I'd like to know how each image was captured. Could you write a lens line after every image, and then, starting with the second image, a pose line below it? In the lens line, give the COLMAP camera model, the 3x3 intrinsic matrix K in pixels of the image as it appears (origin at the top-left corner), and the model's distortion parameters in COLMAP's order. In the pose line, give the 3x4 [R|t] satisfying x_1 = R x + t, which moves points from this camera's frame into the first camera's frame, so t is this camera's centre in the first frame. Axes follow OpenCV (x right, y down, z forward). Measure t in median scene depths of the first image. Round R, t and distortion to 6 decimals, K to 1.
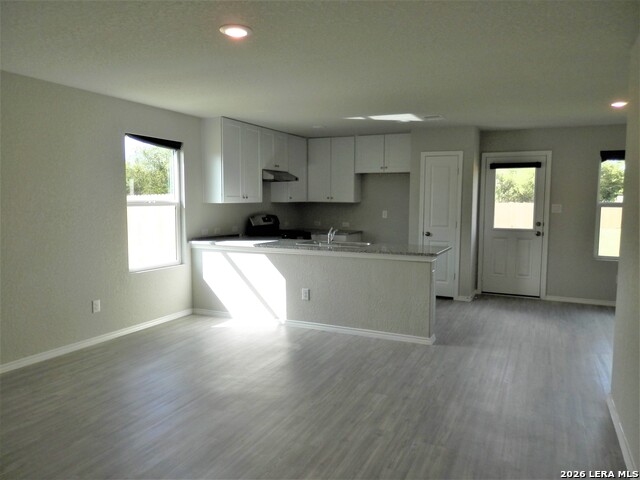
lens RADIAL K [[480.3, 0, 320.0], [0, 480.3, 240.0], [0, 0, 1]] dist [0.004859, 0.001822]
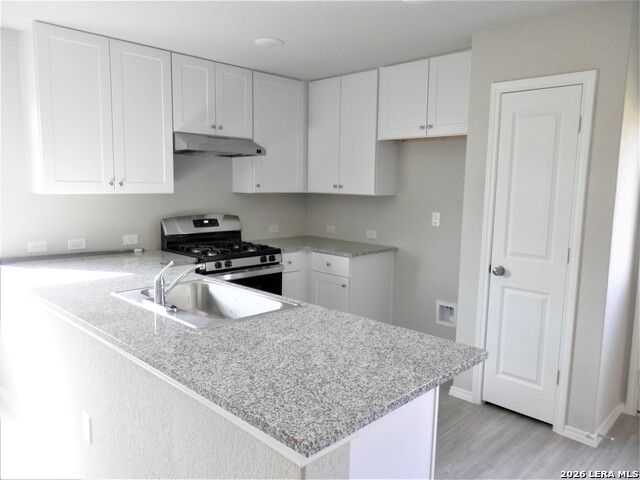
lens RADIAL K [[480.3, 0, 320.0], [0, 480.3, 240.0], [0, 0, 1]] dist [0.004859, 0.001822]
pose [[0.944071, 0.048921, -0.326093, 0.207820], [-0.040107, 0.998627, 0.033703, -0.048507], [0.327294, -0.018739, 0.944737, 0.519641]]
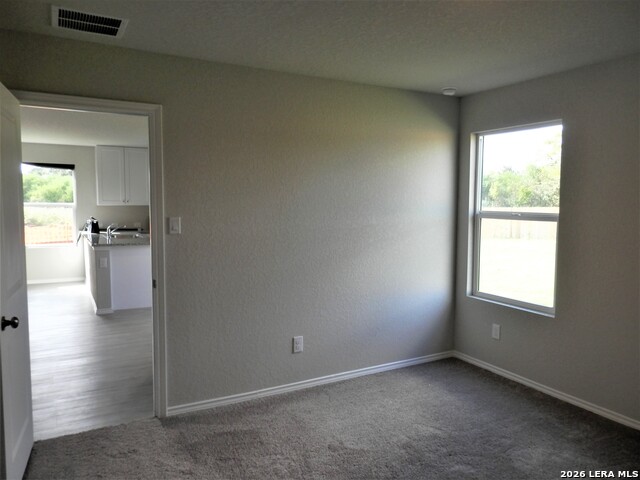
lens RADIAL K [[480.3, 0, 320.0], [0, 480.3, 240.0], [0, 0, 1]] dist [0.004859, 0.001822]
pose [[0.810353, 0.048609, -0.583922, 0.987300], [-0.054204, 0.998499, 0.007898, -0.018428], [0.583429, 0.025251, 0.811772, 0.197057]]
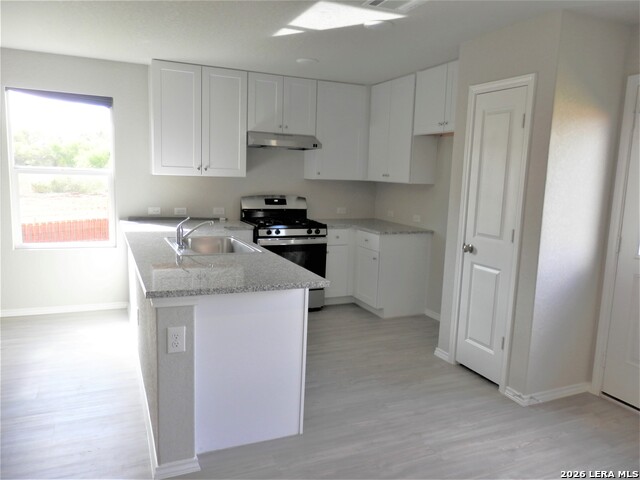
lens RADIAL K [[480.3, 0, 320.0], [0, 480.3, 240.0], [0, 0, 1]] dist [0.004859, 0.001822]
pose [[0.758892, 0.111570, -0.641588, 0.423708], [-0.087262, 0.993752, 0.069594, -0.042698], [0.645344, 0.003172, 0.763886, 0.499296]]
